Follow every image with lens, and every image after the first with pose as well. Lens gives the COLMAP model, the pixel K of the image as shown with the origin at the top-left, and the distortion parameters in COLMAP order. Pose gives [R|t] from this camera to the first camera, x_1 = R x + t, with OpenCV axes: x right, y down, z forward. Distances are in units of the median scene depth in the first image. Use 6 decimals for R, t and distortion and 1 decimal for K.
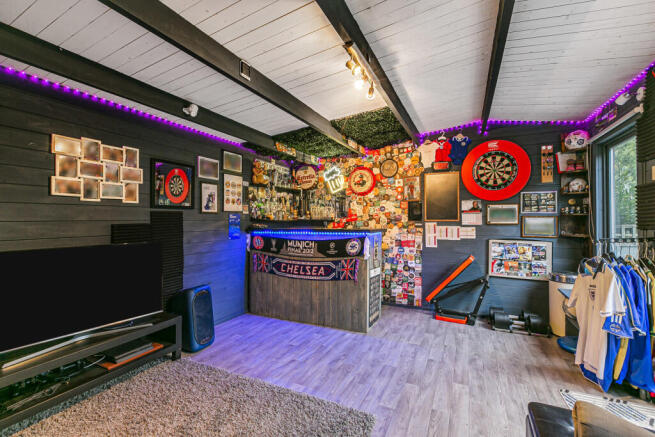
lens RADIAL K [[288.6, 0, 325.4], [0, 288.6, 219.8], [0, 0, 1]] dist [0.000536, -0.000008]
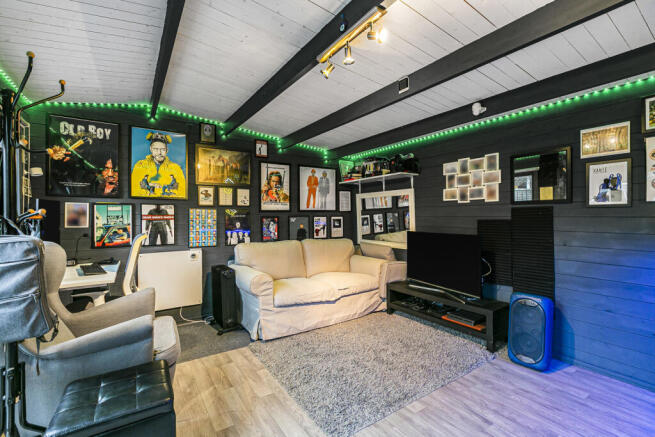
lens RADIAL K [[288.6, 0, 325.4], [0, 288.6, 219.8], [0, 0, 1]] dist [0.000536, -0.000008]
pose [[-0.502390, 0.014411, -0.864521, 0.673610], [0.001942, 0.999877, 0.015539, -0.004051], [0.864639, 0.006128, -0.502357, 1.015525]]
